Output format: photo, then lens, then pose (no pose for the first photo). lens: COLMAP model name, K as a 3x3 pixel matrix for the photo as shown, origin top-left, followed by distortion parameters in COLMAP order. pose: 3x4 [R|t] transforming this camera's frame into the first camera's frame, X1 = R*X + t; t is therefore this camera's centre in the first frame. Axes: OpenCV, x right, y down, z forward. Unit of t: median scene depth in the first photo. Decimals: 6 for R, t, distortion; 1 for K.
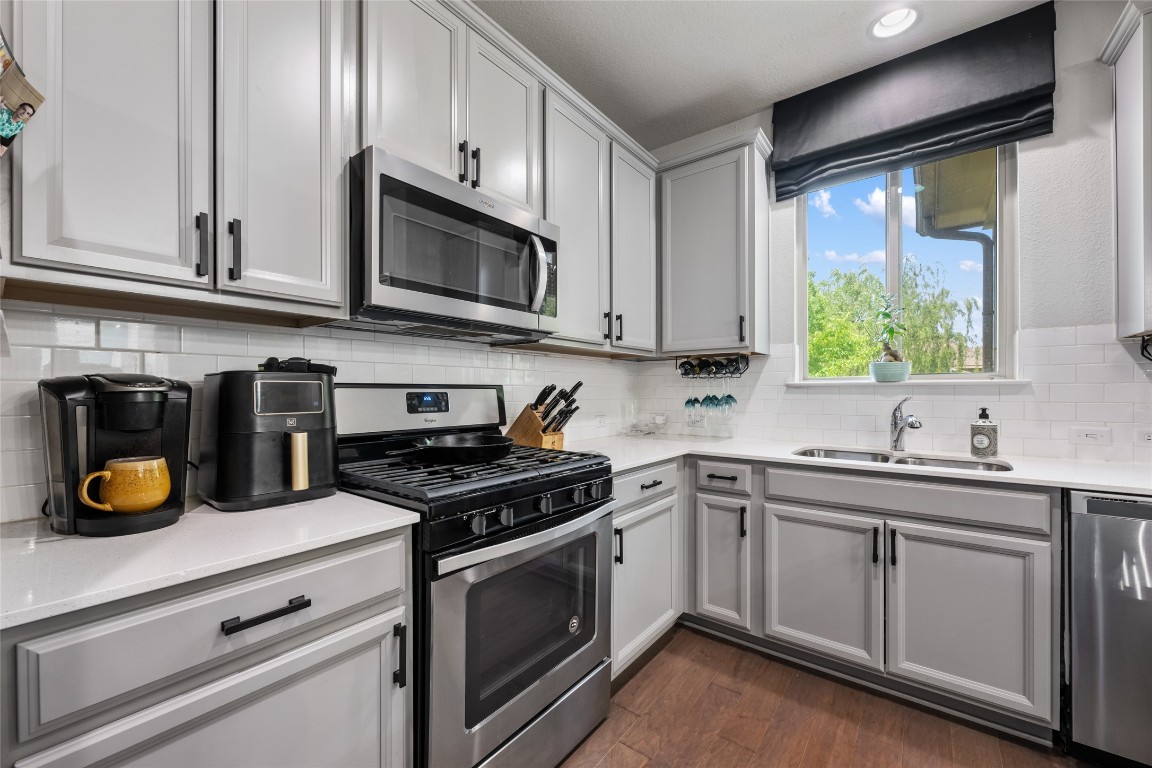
lens RADIAL K [[453.9, 0, 573.4], [0, 453.9, 390.2], [0, 0, 1]] dist [-0.000828, 0.000229]
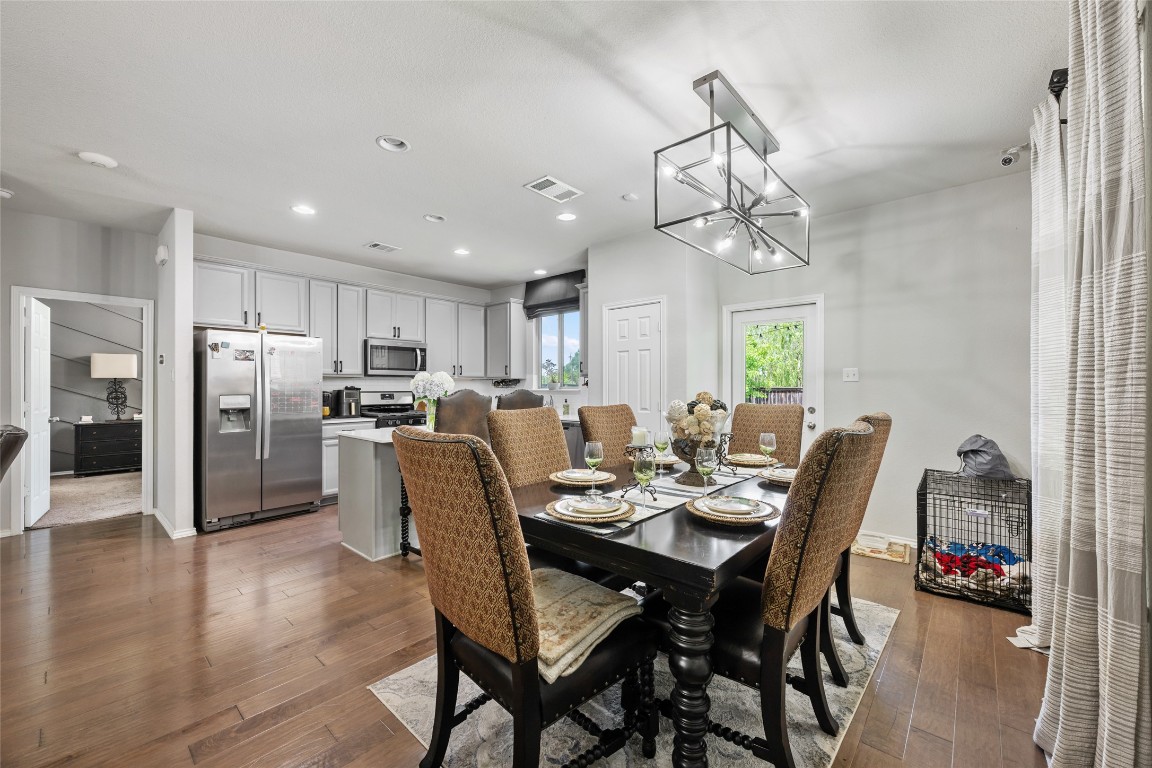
lens RADIAL K [[453.9, 0, 579.5], [0, 453.9, 386.9], [0, 0, 1]] dist [-0.000828, 0.000229]
pose [[0.998711, 0.000550, -0.050753, 1.131387], [-0.000532, 1.000000, 0.000349, -0.042138], [0.050753, -0.000322, 0.998711, -2.044024]]
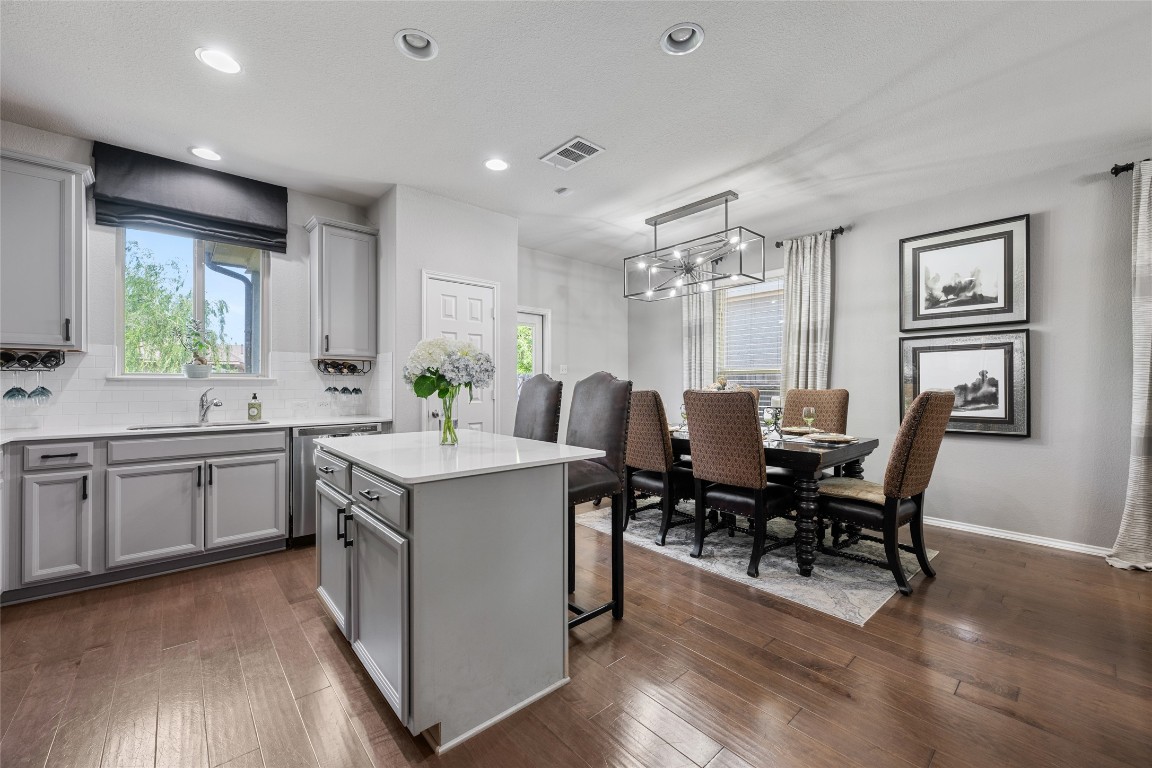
lens RADIAL K [[453.9, 0, 577.8], [0, 453.9, 384.7], [0, 0, 1]] dist [-0.000828, 0.000229]
pose [[0.176621, 0.001016, 0.984278, -0.642007], [-0.002461, 0.999997, -0.000590, 0.003172], [-0.984276, -0.002319, 0.176623, -0.581652]]
